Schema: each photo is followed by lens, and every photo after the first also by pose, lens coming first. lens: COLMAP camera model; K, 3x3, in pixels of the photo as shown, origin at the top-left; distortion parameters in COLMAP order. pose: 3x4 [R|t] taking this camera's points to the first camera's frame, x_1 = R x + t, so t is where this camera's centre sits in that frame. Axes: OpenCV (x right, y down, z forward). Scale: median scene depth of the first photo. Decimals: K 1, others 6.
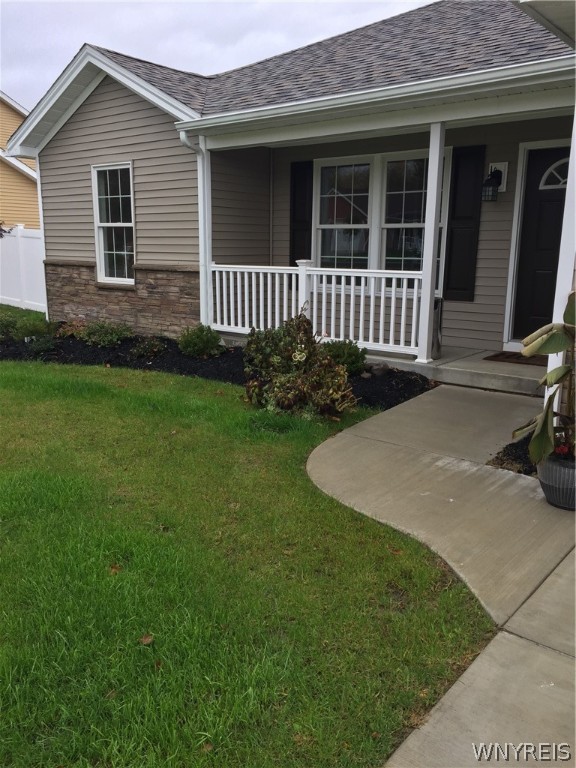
lens RADIAL K [[652.6, 0, 288.0], [0, 652.6, 384.0], [0, 0, 1]] dist [0.075128, -0.113367]
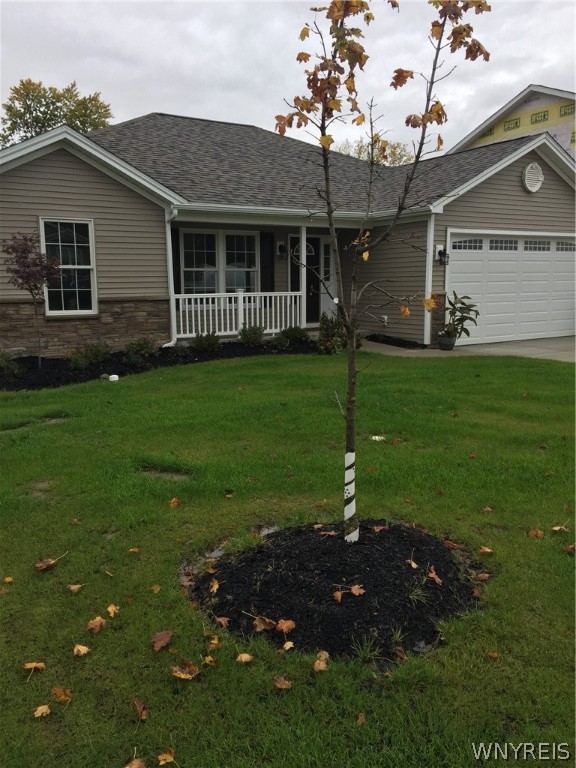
lens RADIAL K [[652.6, 0, 288.0], [0, 652.6, 384.0], [0, 0, 1]] dist [0.075128, -0.113367]
pose [[0.320872, -0.165043, 0.932632, -1.459760], [0.202944, 0.973810, 0.102507, -0.082362], [-0.925124, 0.156381, 0.345963, 0.265051]]
